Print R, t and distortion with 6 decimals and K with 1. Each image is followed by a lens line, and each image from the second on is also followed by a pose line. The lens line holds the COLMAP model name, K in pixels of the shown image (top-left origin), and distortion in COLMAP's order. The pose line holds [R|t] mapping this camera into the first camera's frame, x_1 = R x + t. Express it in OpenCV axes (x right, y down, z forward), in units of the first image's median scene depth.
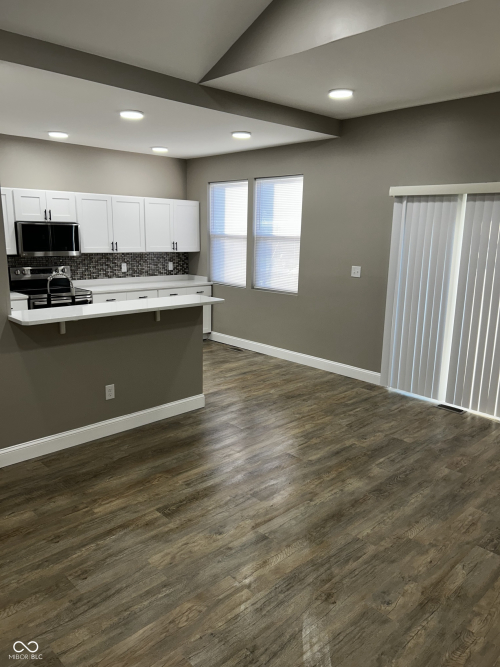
lens RADIAL K [[503.9, 0, 253.7], [0, 503.9, 334.3], [0, 0, 1]] dist [0.020685, -0.025843]
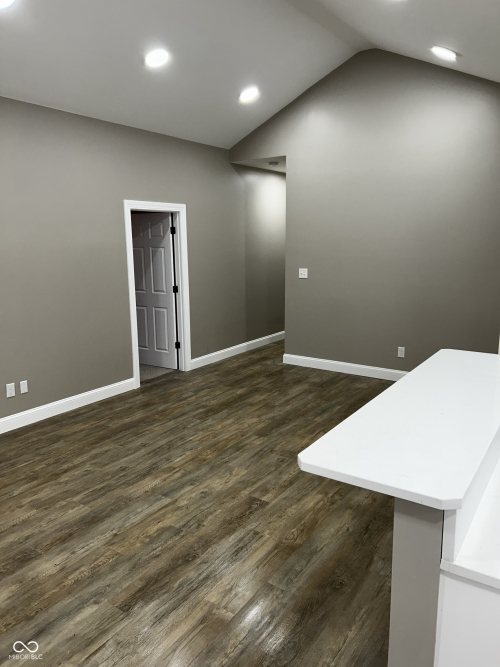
lens RADIAL K [[503.9, 0, 246.1], [0, 503.9, 334.2], [0, 0, 1]] dist [0.020685, -0.025843]
pose [[-0.981068, 0.026825, -0.191799, 0.052206], [-0.048552, 0.924666, 0.377671, -0.404465], [0.187481, 0.379833, -0.905857, 1.923812]]
